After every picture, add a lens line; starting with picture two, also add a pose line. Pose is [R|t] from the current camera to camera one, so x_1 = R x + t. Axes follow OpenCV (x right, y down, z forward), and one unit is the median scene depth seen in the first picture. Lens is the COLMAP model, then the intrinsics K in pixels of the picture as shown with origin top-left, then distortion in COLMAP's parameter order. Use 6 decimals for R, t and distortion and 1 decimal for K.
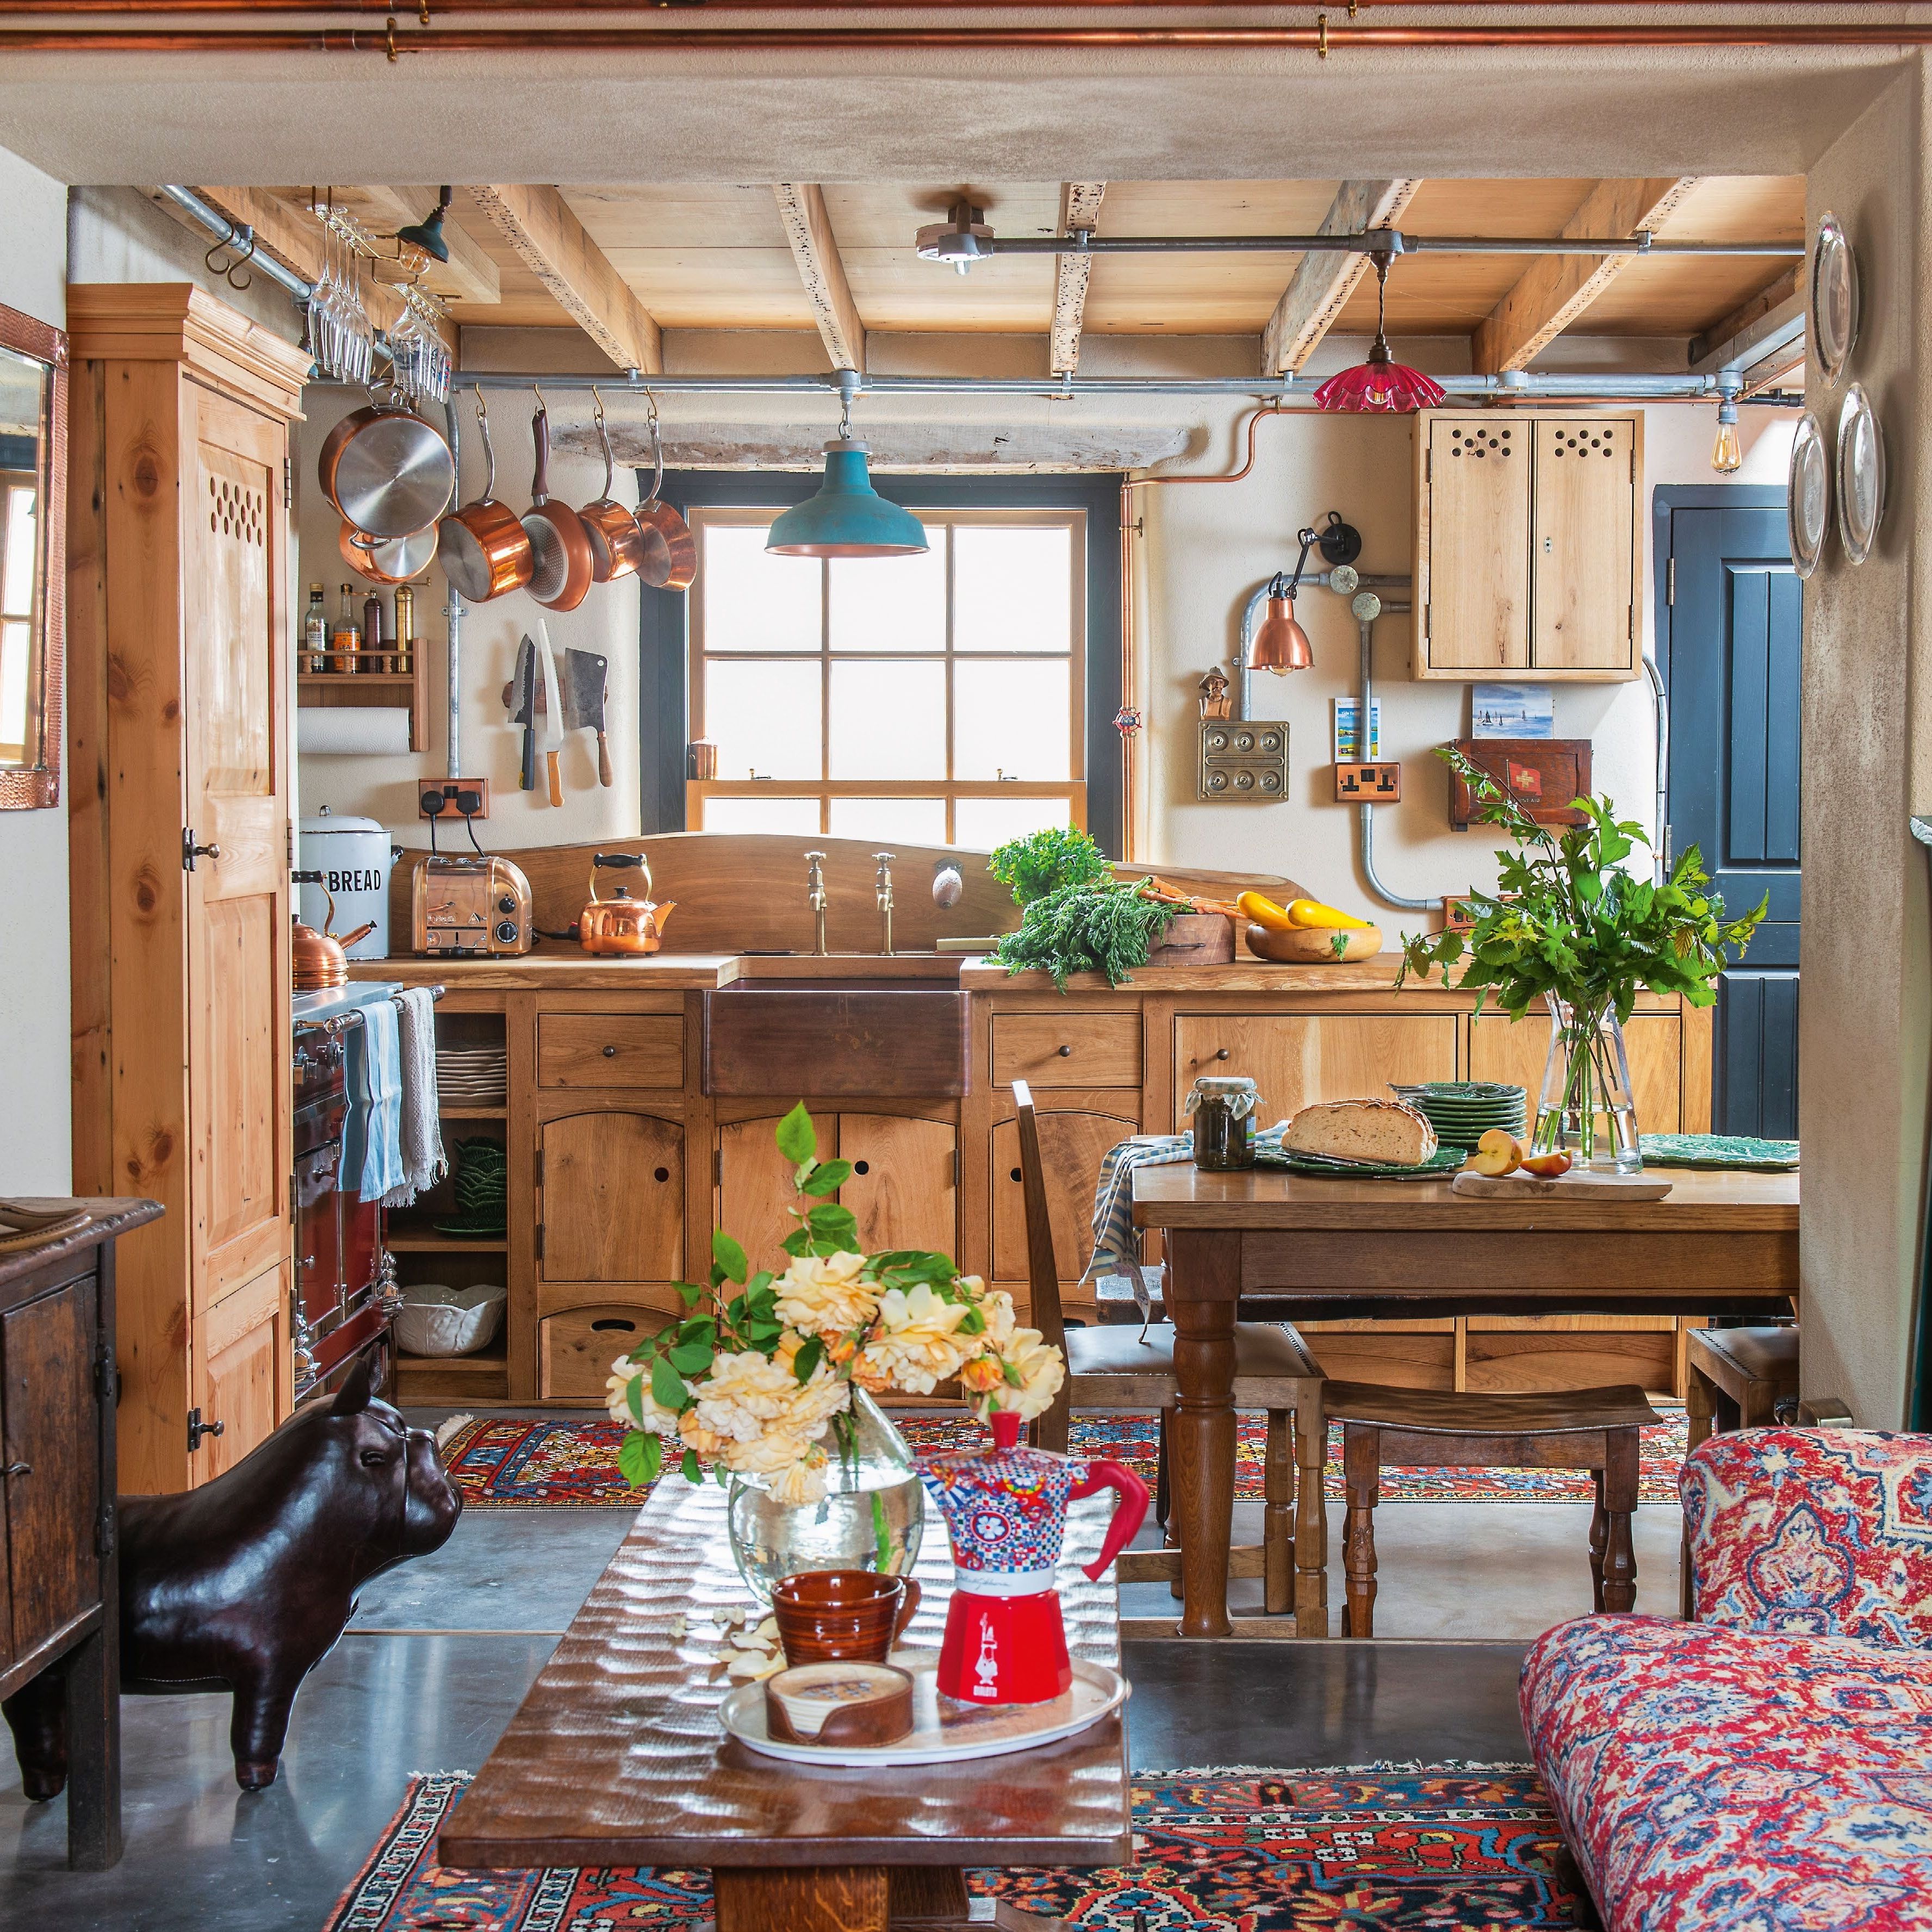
lens RADIAL K [[2794.7, 0, 967.2], [0, 2794.7, 843.9], [0, 0, 1]] dist [-0.016827, 0.043320]
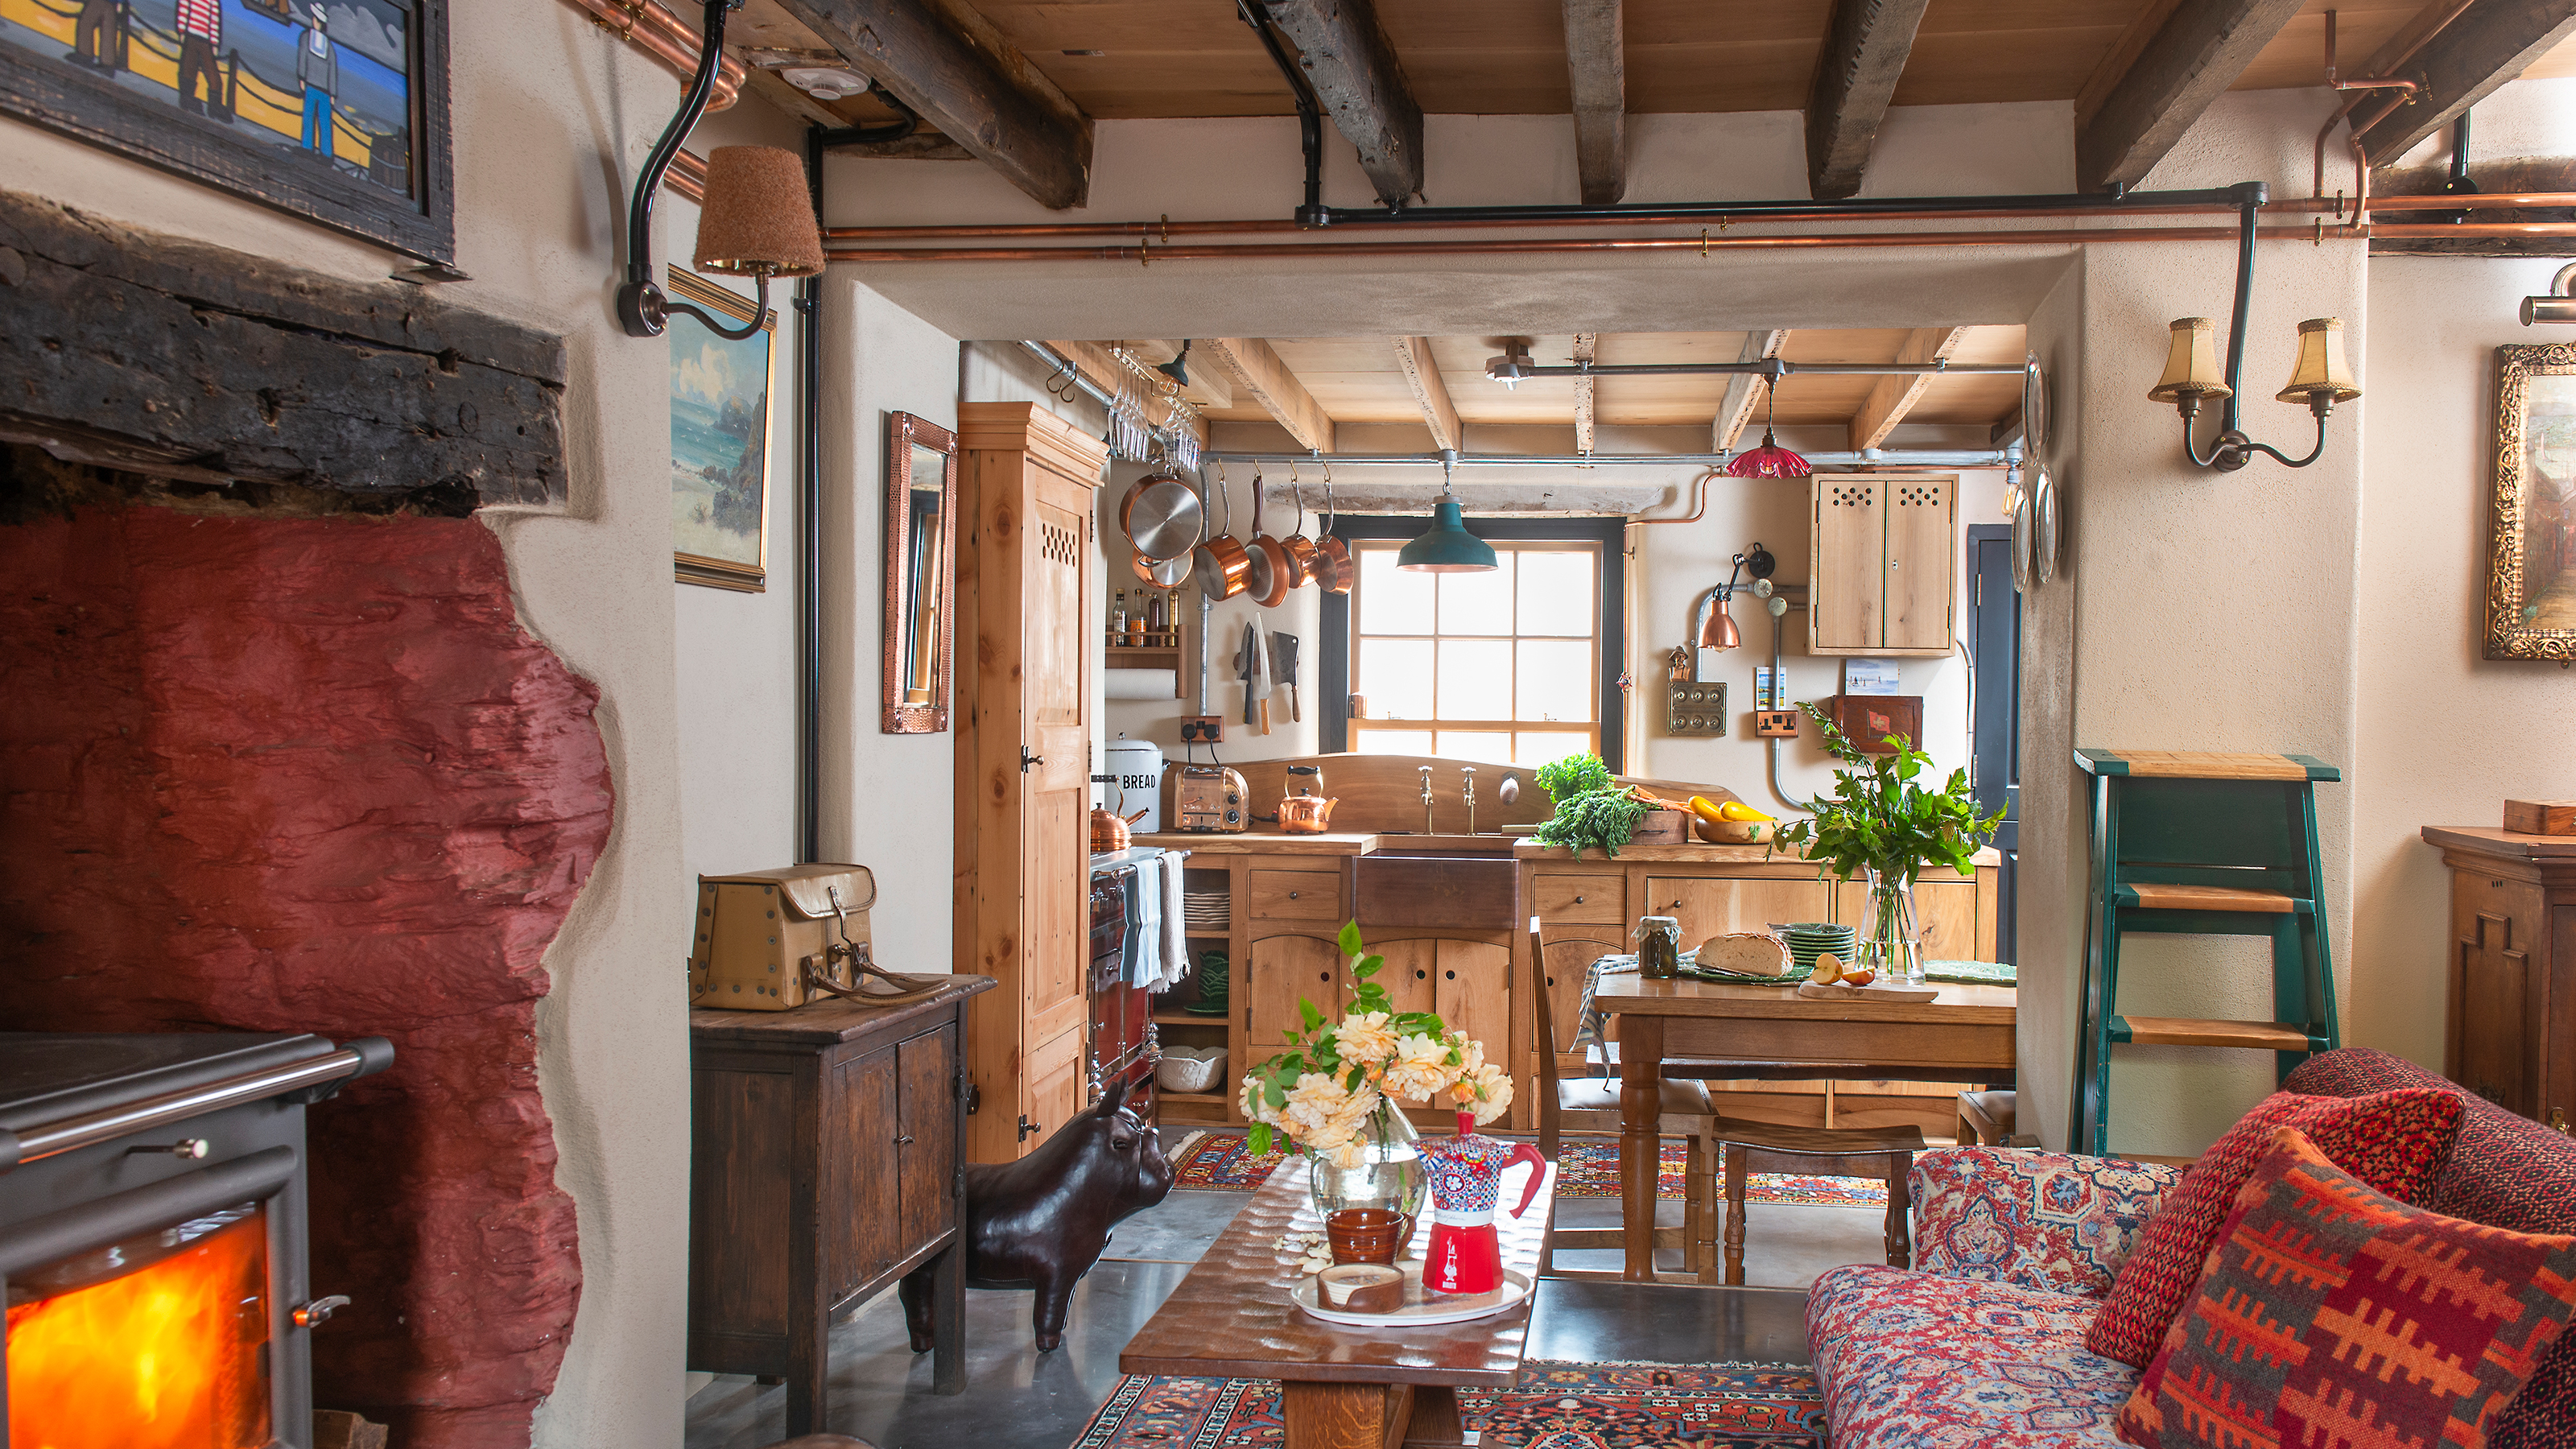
lens RADIAL K [[2084.8, 0, 1288.0], [0, 2084.8, 724.5], [0, 0, 1]] dist [0.002001, -0.003011]
pose [[0.982219, 0.009473, -0.187501, 0.100732], [-0.013277, 0.999730, -0.019045, 0.003168], [0.187270, 0.021195, 0.982080, -0.149958]]
